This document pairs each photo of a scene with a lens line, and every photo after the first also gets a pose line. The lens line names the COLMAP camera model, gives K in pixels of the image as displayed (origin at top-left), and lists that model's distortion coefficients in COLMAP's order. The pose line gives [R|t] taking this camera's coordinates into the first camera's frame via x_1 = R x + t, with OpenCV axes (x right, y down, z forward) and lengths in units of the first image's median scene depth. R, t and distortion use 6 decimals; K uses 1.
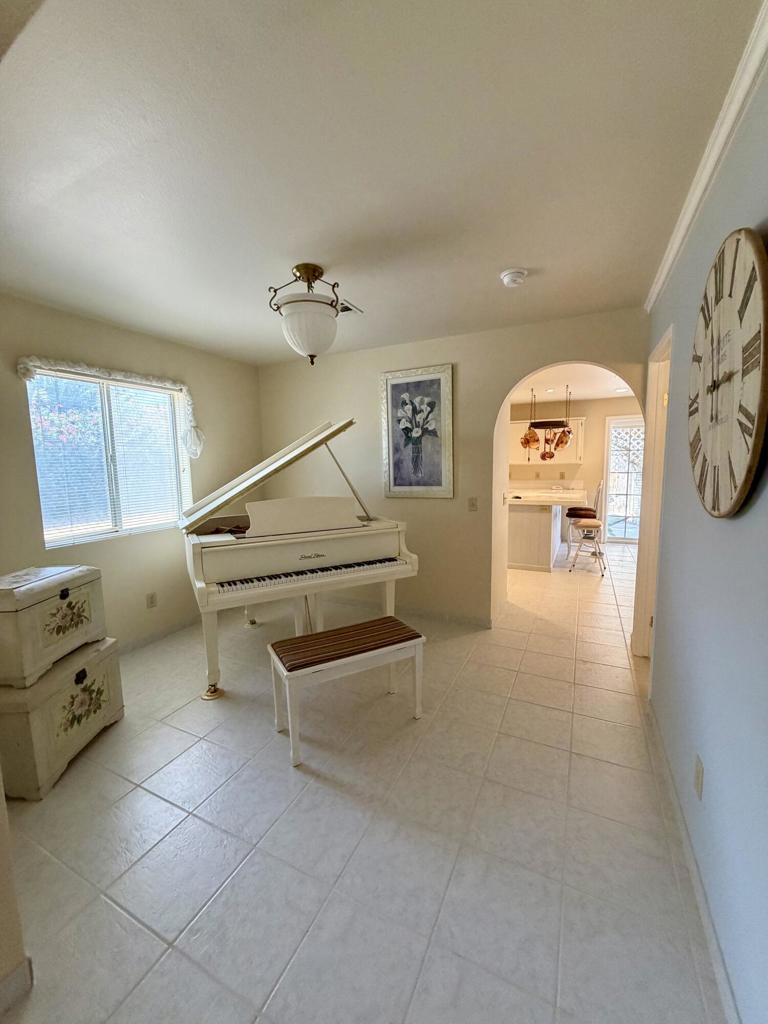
lens RADIAL K [[407.2, 0, 385.7], [0, 407.2, 509.4], [0, 0, 1]] dist [0.001613, 0.000001]
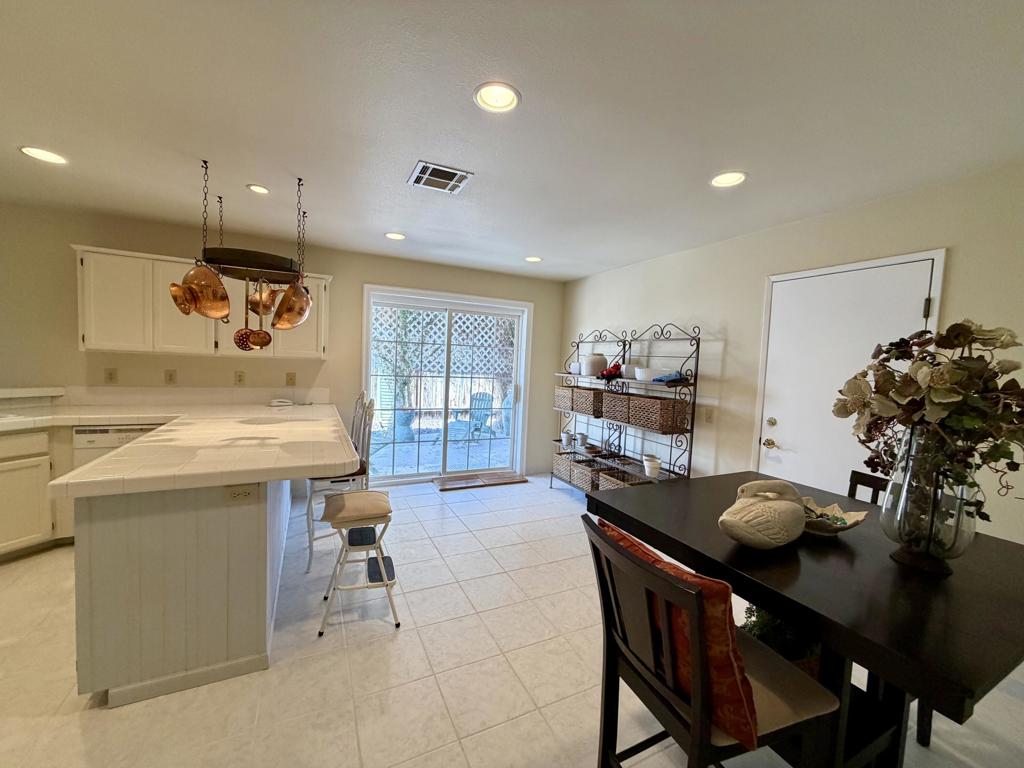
lens RADIAL K [[407.2, 0, 514.5], [0, 407.2, 383.3], [0, 0, 1]] dist [0.001613, 0.000001]
pose [[0.609879, -0.006251, 0.792470, 0.224030], [0.037276, 0.999088, -0.020806, -0.066636], [-0.791617, 0.042229, 0.609556, 0.525094]]
